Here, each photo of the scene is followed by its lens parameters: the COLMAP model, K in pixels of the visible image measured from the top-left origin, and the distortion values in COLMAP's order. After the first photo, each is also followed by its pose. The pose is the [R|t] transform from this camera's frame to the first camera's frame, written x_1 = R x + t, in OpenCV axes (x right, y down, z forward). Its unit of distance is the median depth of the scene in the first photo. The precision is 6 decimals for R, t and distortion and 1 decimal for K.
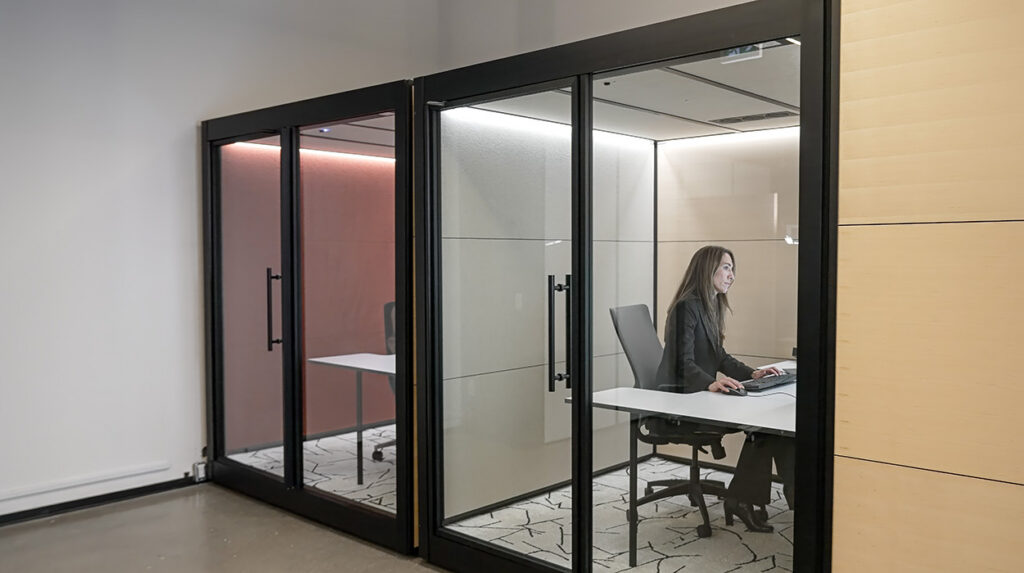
lens RADIAL K [[823.1, 0, 529.5], [0, 823.1, 305.0], [0, 0, 1]] dist [-0.016432, 0.011673]
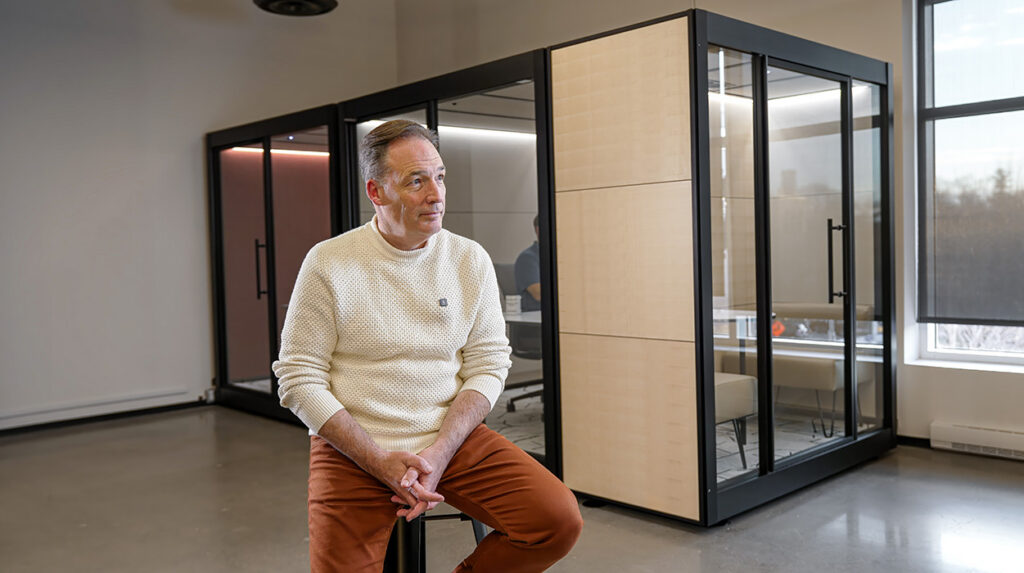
lens RADIAL K [[869.4, 0, 515.1], [0, 869.4, 289.5], [0, 0, 1]] dist [-0.012947, 0.015911]
pose [[0.996272, -0.021495, -0.083552, 0.220730], [0.020657, 0.999727, -0.010884, 0.058580], [0.083763, 0.009117, 0.996444, -0.377019]]
